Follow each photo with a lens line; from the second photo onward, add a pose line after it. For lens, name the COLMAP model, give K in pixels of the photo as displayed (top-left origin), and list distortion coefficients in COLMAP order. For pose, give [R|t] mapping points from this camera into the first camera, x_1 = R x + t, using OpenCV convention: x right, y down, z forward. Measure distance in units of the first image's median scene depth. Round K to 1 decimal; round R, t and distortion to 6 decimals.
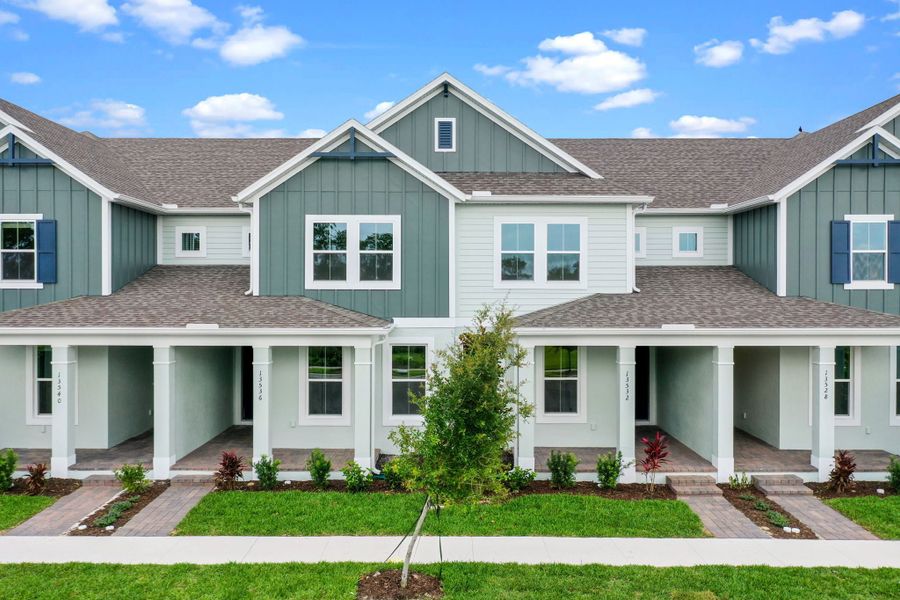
lens RADIAL K [[410.2, 0, 450.0], [0, 410.2, 300.0], [0, 0, 1]] dist [-0.002283, 0.000190]
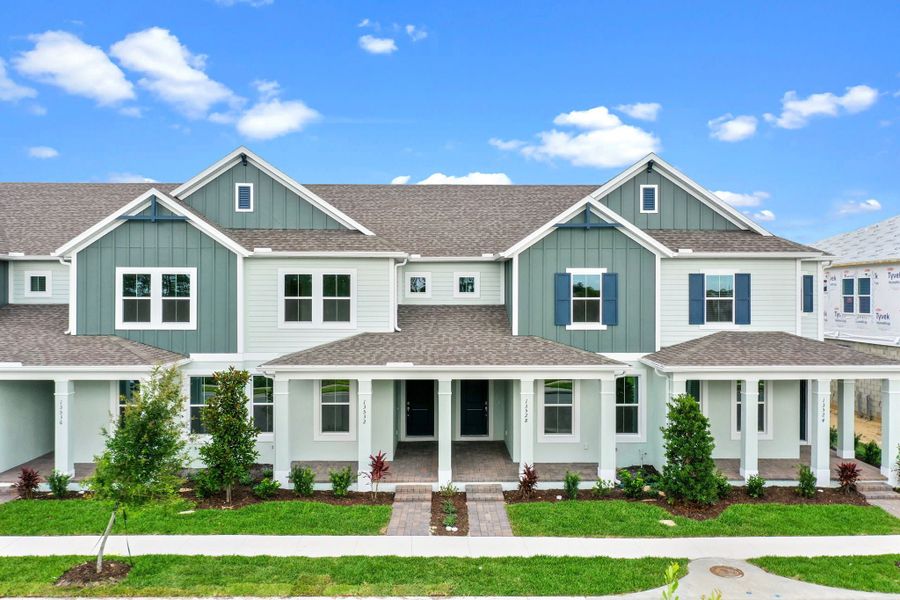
lens RADIAL K [[410.2, 0, 450.0], [0, 410.2, 300.0], [0, 0, 1]] dist [-0.002283, 0.000190]
pose [[0.999883, 0.001672, 0.015208, 0.602787], [-0.001646, 0.999997, -0.001721, -0.111599], [-0.015211, 0.001695, 0.999883, -0.208158]]
